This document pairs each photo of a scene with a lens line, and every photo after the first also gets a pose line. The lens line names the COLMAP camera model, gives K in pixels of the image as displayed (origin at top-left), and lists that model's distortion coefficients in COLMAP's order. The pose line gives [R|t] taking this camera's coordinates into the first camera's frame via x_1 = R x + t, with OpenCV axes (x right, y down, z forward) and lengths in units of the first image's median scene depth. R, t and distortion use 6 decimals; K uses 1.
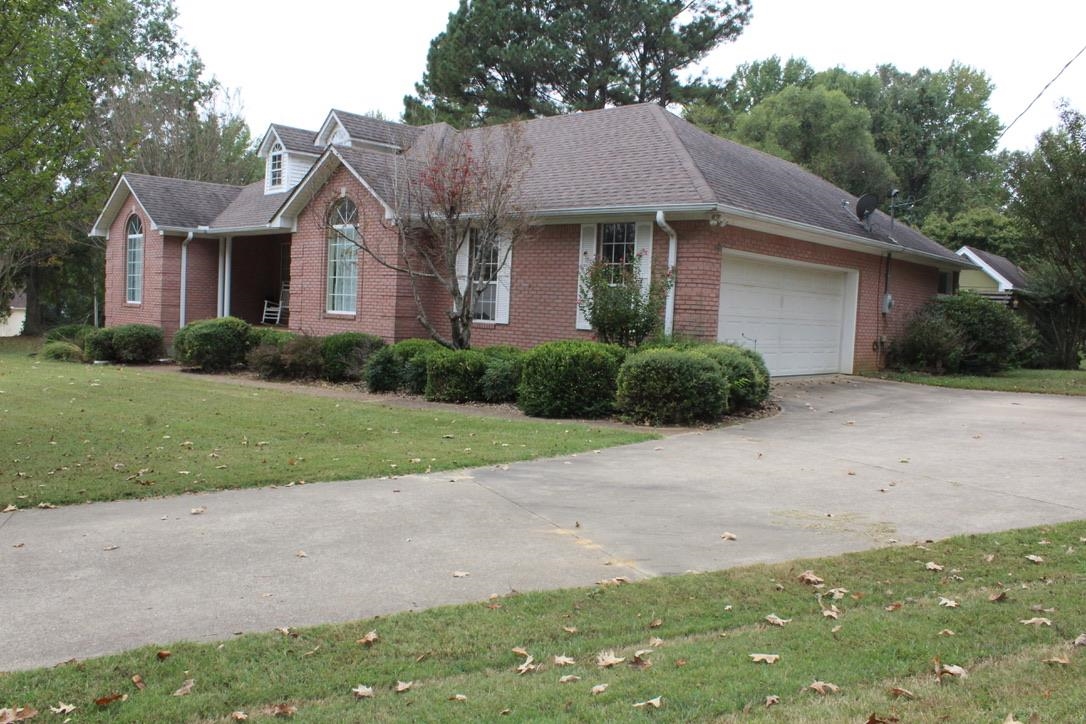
lens RADIAL K [[891.5, 0, 538.6], [0, 891.5, 377.6], [0, 0, 1]] dist [-0.176136, 0.164267]
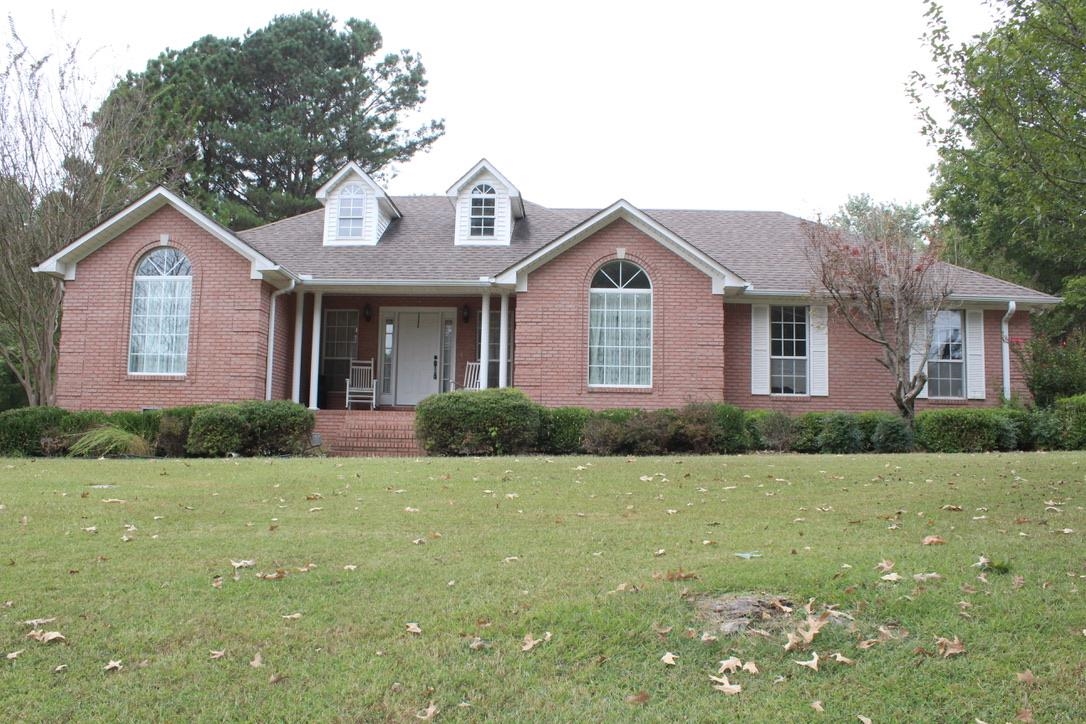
lens RADIAL K [[891.5, 0, 538.6], [0, 891.5, 377.6], [0, 0, 1]] dist [-0.176136, 0.164267]
pose [[0.767767, 0.035768, 0.639730, -0.848255], [0.061195, 0.989783, -0.128782, 0.027388], [-0.637800, 0.138023, 0.757734, 0.372745]]
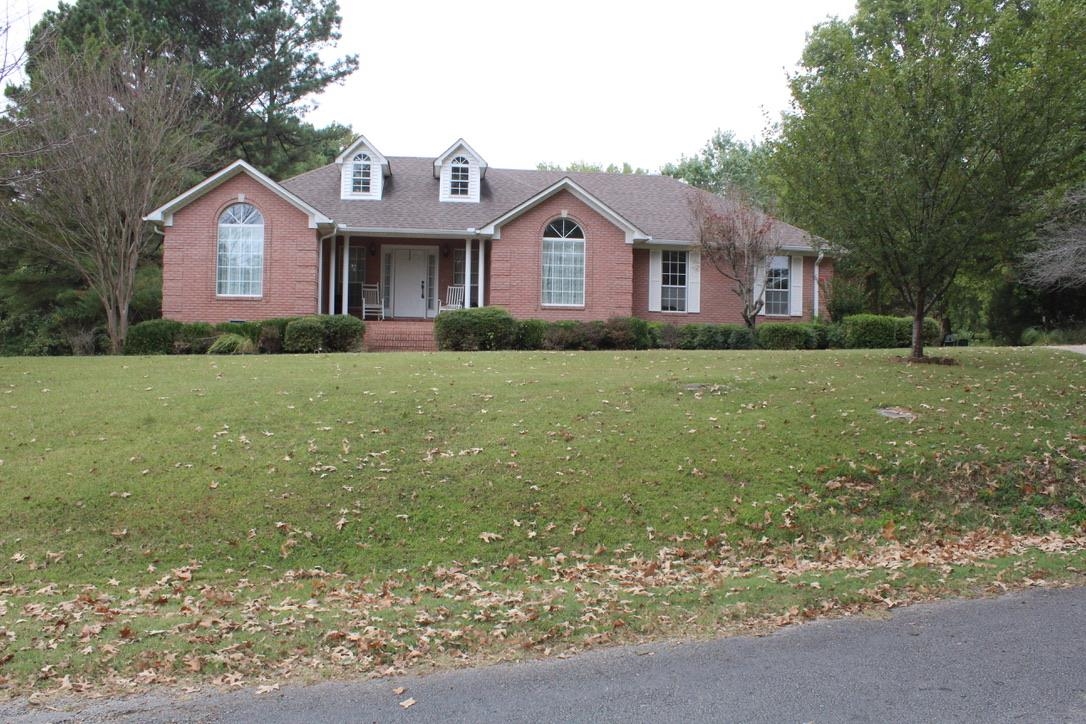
lens RADIAL K [[904.5, 0, 543.0], [0, 904.5, 362.0], [0, 0, 1]] dist [-0.175361, 0.172362]
pose [[0.651001, -0.021769, 0.758765, -1.245026], [0.071136, 0.996939, -0.032430, 0.050932], [-0.755736, 0.075087, 0.650557, 0.159913]]
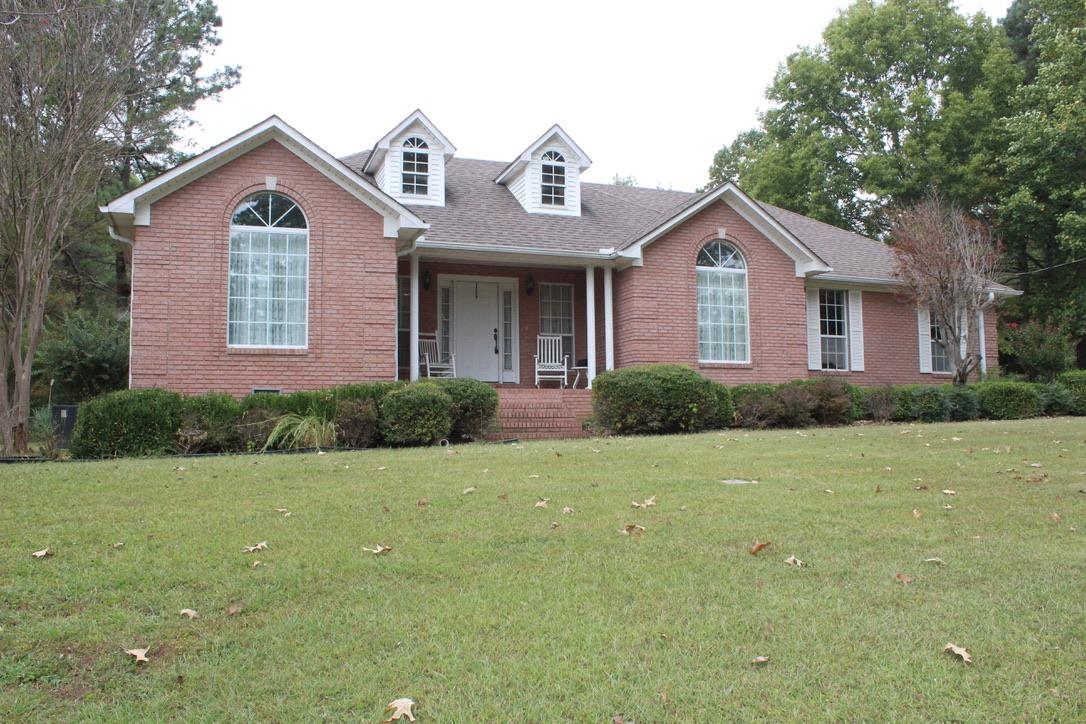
lens RADIAL K [[891.5, 0, 538.6], [0, 891.5, 377.6], [0, 0, 1]] dist [-0.176136, 0.164267]
pose [[0.458940, 0.012239, 0.888383, -1.119095], [0.099526, 0.992903, -0.065094, -0.016660], [-0.882875, 0.118292, 0.454465, 0.748344]]
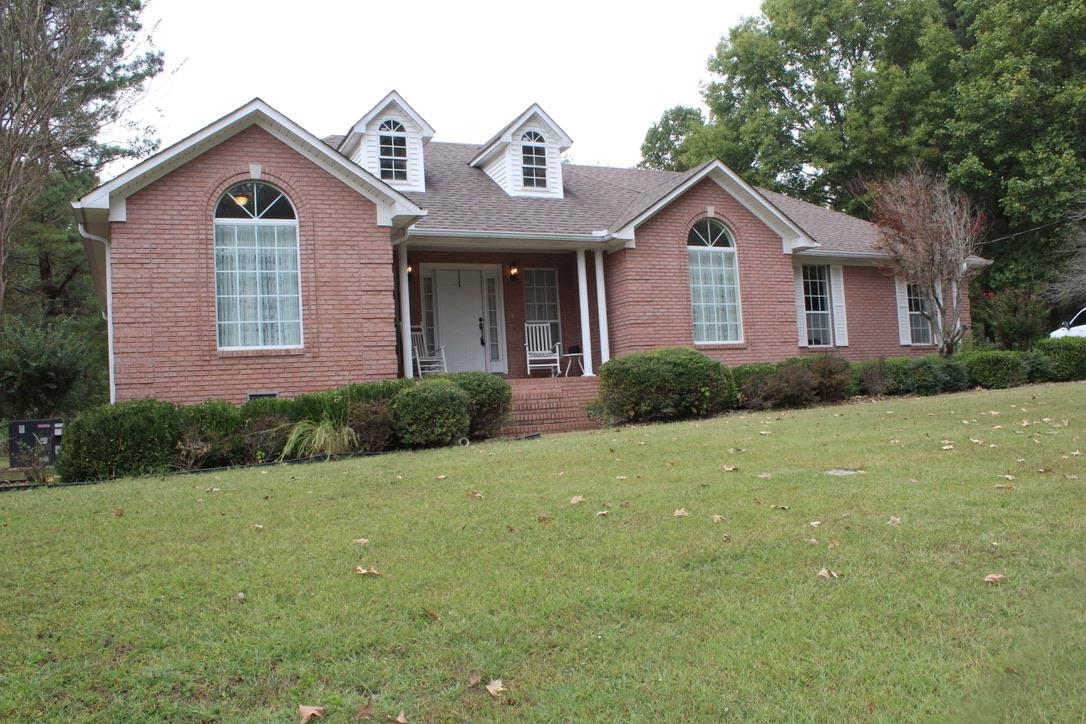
lens RADIAL K [[891.5, 0, 538.6], [0, 891.5, 377.6], [0, 0, 1]] dist [-0.176136, 0.164267]
pose [[0.380710, -0.022812, 0.924413, -1.120120], [0.148013, 0.988309, -0.036569, -0.032225], [-0.912772, 0.150748, 0.379636, 0.823620]]
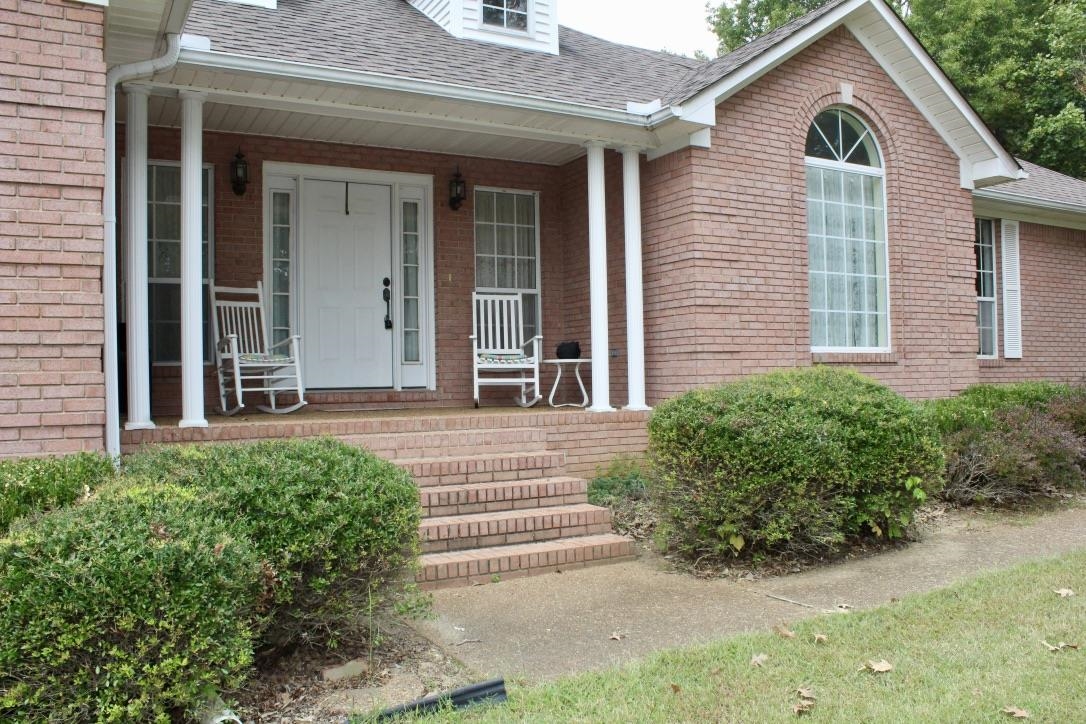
lens RADIAL K [[891.5, 0, 538.6], [0, 891.5, 377.6], [0, 0, 1]] dist [-0.176136, 0.164267]
pose [[0.328589, -0.041775, 0.943549, -0.702852], [0.105969, 0.994344, 0.007120, -0.079135], [-0.938509, 0.097647, 0.331158, 0.995426]]
